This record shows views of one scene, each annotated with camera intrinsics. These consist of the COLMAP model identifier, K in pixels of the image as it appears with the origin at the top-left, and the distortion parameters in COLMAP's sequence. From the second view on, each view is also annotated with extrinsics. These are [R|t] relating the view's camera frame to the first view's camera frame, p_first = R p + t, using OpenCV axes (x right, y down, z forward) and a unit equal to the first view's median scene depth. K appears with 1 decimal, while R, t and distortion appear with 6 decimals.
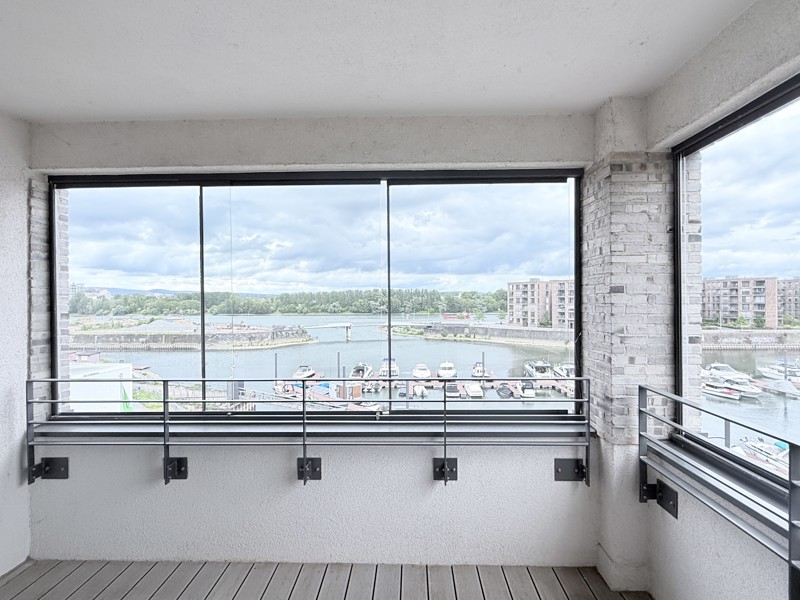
lens RADIAL K [[428.8, 0, 399.0], [0, 428.8, 301.7], [0, 0, 1]] dist [0.000961, -0.000054]
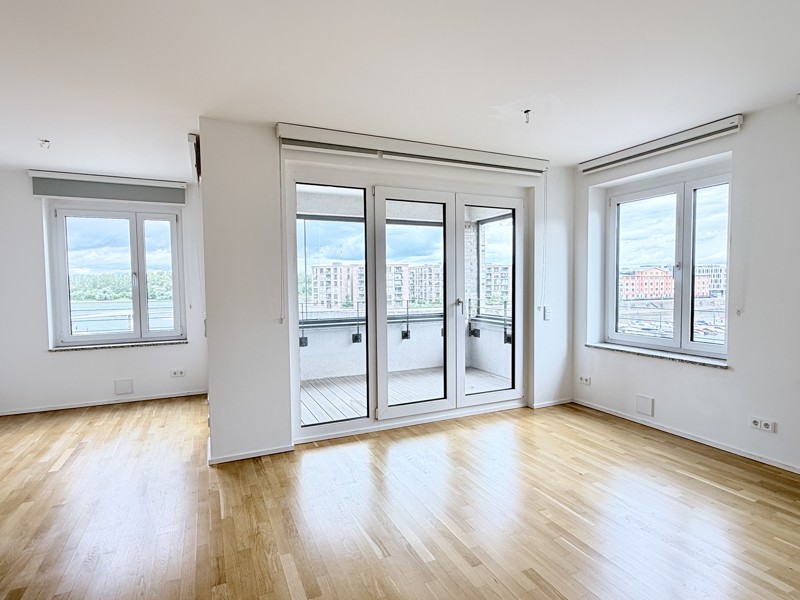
lens RADIAL K [[428.8, 0, 399.0], [0, 428.8, 301.7], [0, 0, 1]] dist [0.000961, -0.000054]
pose [[0.897497, -0.023633, 0.440386, -1.109730], [0.006821, 0.999188, 0.039720, 0.080979], [-0.440967, -0.032645, 0.896929, -1.369655]]
